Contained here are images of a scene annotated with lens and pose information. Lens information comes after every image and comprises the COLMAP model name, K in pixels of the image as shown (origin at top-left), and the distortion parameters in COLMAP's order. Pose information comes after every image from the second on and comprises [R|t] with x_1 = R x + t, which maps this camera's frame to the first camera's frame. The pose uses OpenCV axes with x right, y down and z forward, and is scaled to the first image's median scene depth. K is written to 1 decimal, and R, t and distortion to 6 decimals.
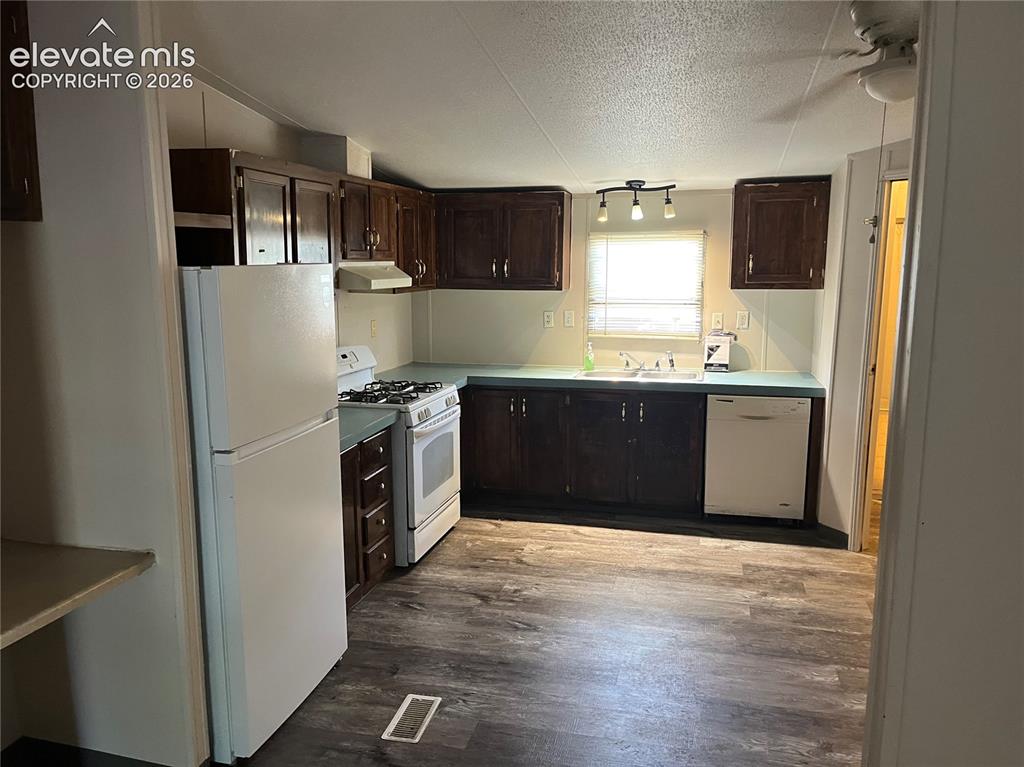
lens RADIAL K [[787.6, 0, 509.5], [0, 787.6, 383.2], [0, 0, 1]] dist [0.013493, -0.007841]
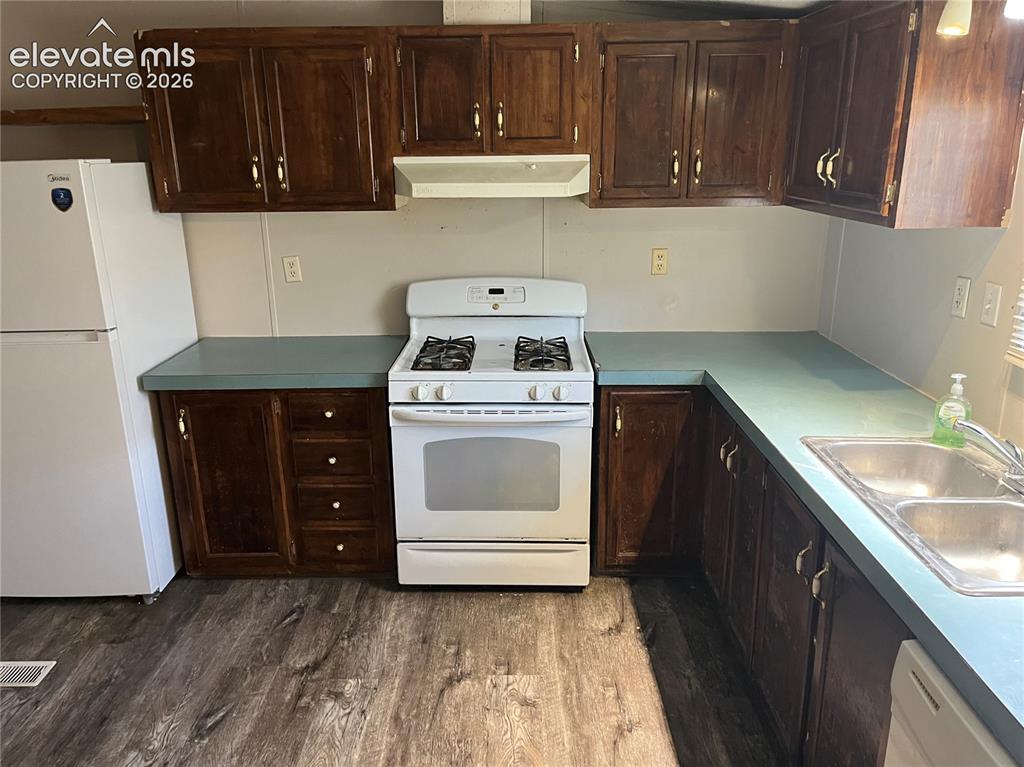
lens RADIAL K [[787.6, 0, 509.3], [0, 787.6, 386.2], [0, 0, 1]] dist [0.013493, -0.007841]
pose [[0.225935, 0.279813, -0.933091, 0.553491], [-0.140412, 0.957210, 0.253047, -0.151377], [0.963970, 0.073845, 0.255557, 0.937606]]
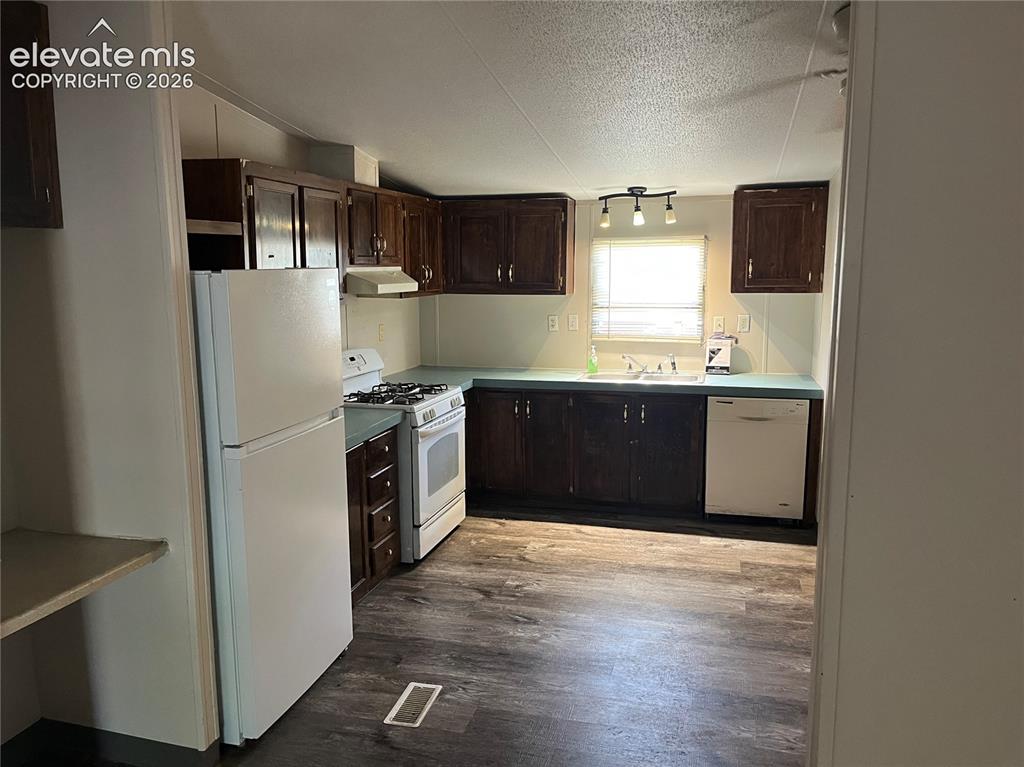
lens RADIAL K [[787.6, 0, 510.8], [0, 787.6, 385.6], [0, 0, 1]] dist [0.013493, -0.007841]
pose [[0.999867, -0.000459, -0.016307, 0.015744], [0.000369, 0.999985, -0.005514, 0.007153], [0.016310, 0.005507, 0.999852, -0.028647]]
